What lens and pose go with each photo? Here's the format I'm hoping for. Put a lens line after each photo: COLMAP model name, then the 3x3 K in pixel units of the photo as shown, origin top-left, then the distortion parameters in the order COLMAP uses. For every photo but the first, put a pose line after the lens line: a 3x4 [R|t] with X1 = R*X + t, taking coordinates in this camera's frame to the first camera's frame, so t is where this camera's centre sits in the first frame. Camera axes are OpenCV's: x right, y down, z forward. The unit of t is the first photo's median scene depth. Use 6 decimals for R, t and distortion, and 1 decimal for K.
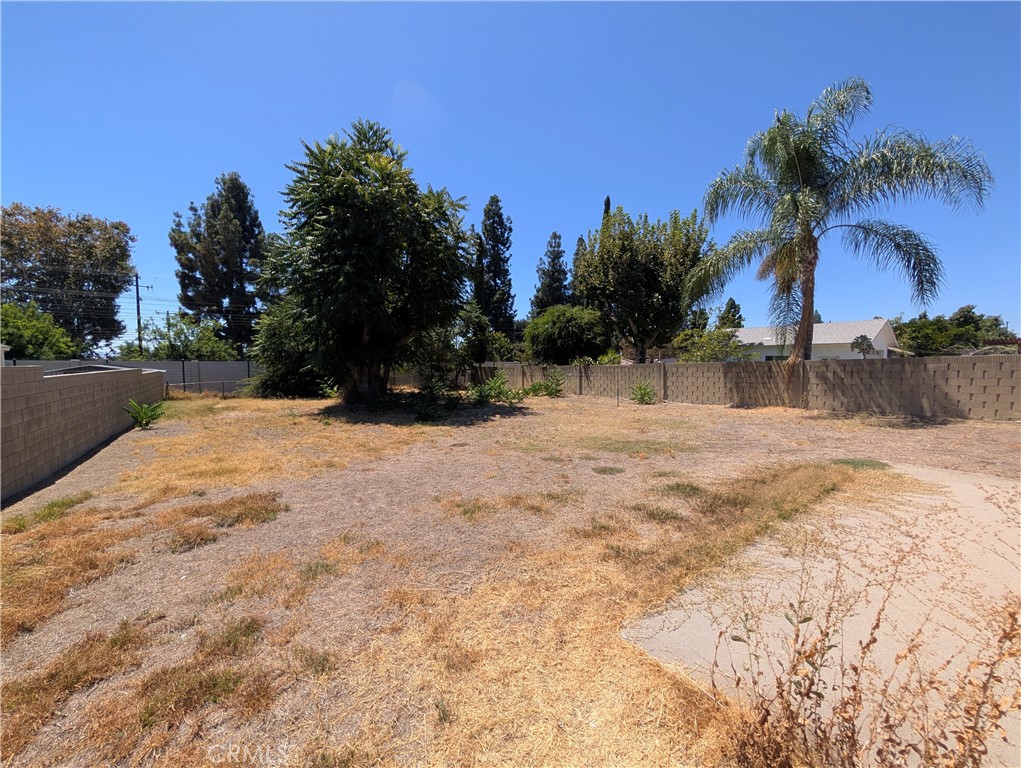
lens RADIAL K [[361.2, 0, 507.1], [0, 361.2, 387.1], [0, 0, 1]] dist [-0.001826, -0.000074]
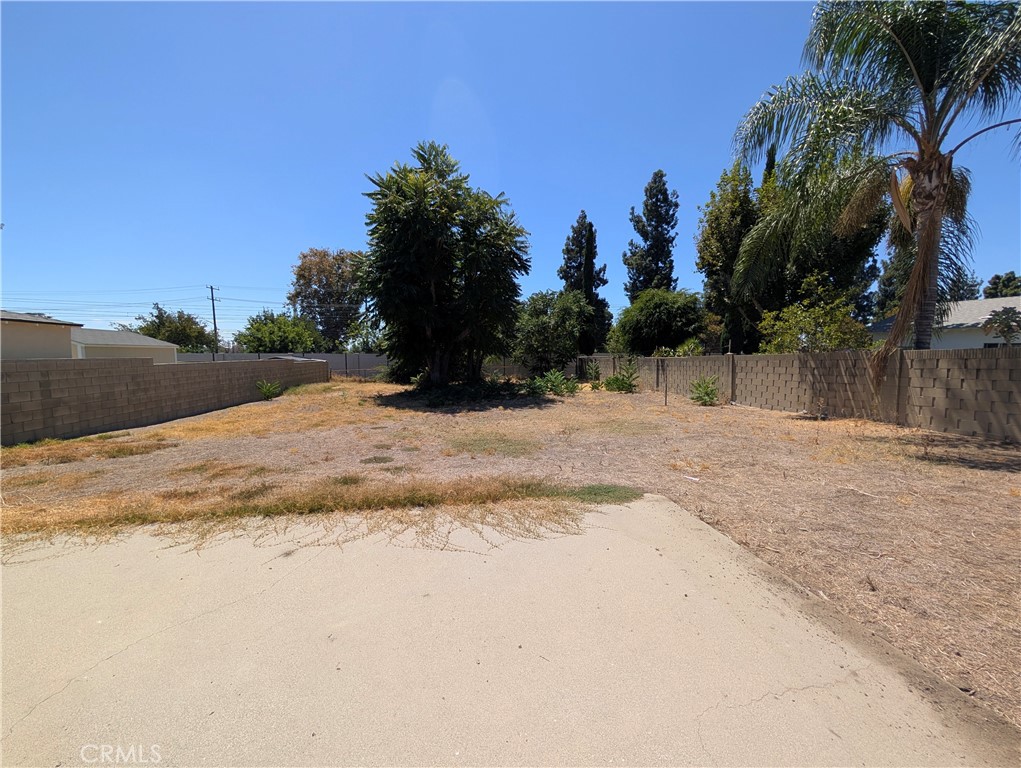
lens RADIAL K [[361.2, 0, 508.4], [0, 361.2, 384.2], [0, 0, 1]] dist [-0.001826, -0.000074]
pose [[0.895541, 0.035023, -0.443598, 0.242083], [-0.028188, 0.999361, 0.021995, -0.003995], [0.444084, -0.007193, 0.895956, 0.056083]]
